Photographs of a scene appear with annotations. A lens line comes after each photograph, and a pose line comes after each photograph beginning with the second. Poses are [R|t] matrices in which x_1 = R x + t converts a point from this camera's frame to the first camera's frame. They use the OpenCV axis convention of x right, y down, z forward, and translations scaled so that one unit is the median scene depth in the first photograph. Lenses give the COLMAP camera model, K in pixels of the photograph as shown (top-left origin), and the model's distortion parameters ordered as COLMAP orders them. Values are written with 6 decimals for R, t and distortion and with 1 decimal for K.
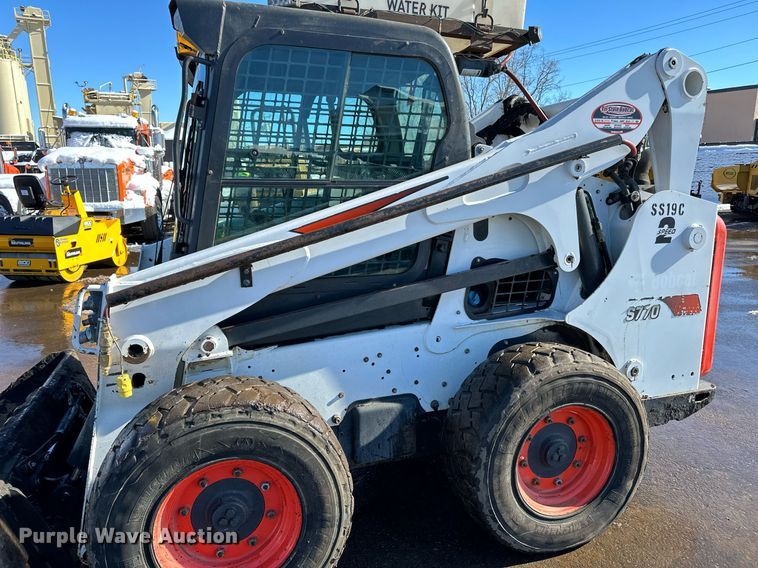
lens RADIAL K [[581.1, 0, 380.3], [0, 581.1, 298.2], [0, 0, 1]] dist [0.007146, -0.011736]
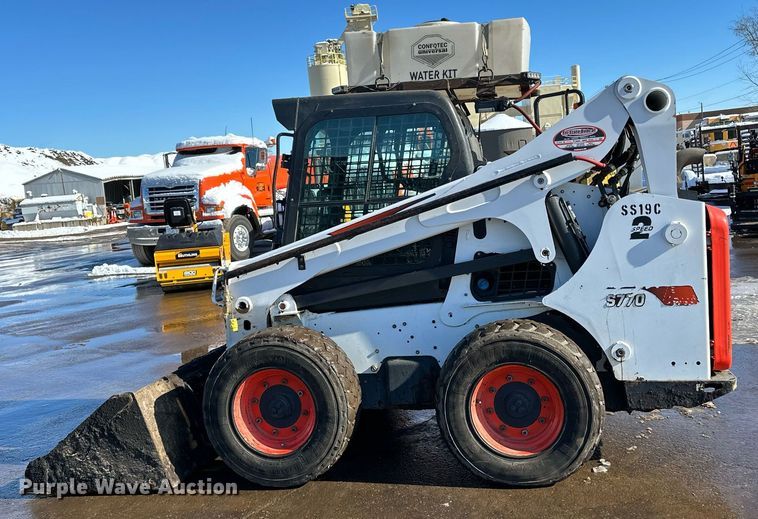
lens RADIAL K [[803.8, 0, 338.4], [0, 803.8, 245.0], [0, 0, 1]] dist [0.107868, 0.003802]
pose [[0.835129, -0.013021, -0.549901, 0.910040], [-0.047360, 0.994305, -0.095468, 0.101622], [0.548012, 0.105771, 0.829756, -0.673588]]
